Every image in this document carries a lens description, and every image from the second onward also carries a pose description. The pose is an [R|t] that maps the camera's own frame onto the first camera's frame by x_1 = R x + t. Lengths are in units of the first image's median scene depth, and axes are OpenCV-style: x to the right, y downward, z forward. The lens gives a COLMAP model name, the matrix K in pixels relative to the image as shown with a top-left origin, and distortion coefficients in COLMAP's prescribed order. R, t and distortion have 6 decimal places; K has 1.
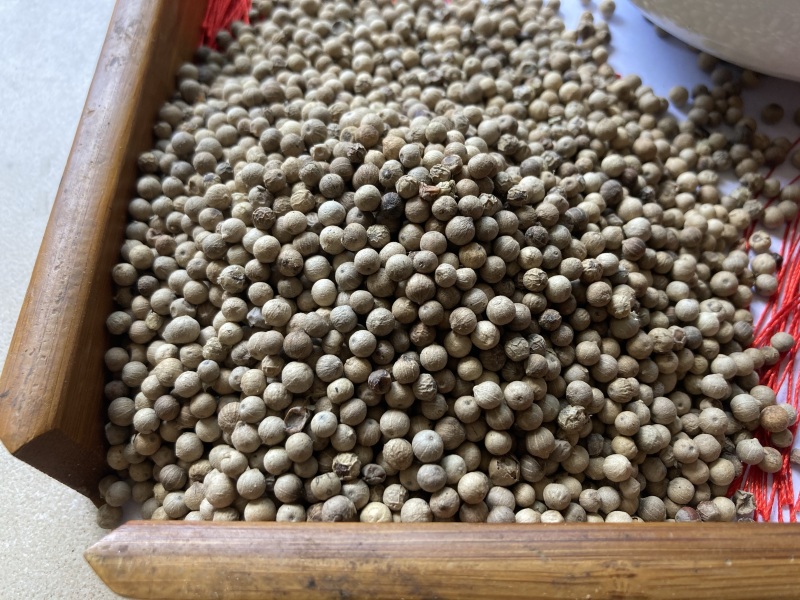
lens RADIAL K [[733.7, 0, 400.0], [0, 733.7, 300.0], [0, 0, 1]] dist [0.009978, -0.020120]
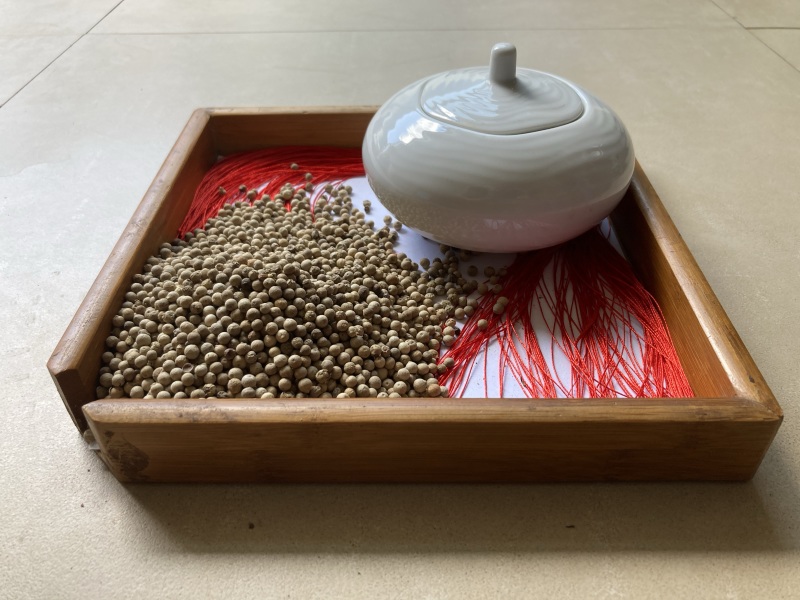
lens RADIAL K [[733.7, 0, 400.0], [0, 733.7, 300.0], [0, 0, 1]] dist [0.009978, -0.020120]
pose [[0.999945, 0.008761, -0.005739, 0.452762], [-0.010281, 0.925556, -0.378470, 0.727627], [0.001996, 0.378508, 0.925596, -0.984323]]
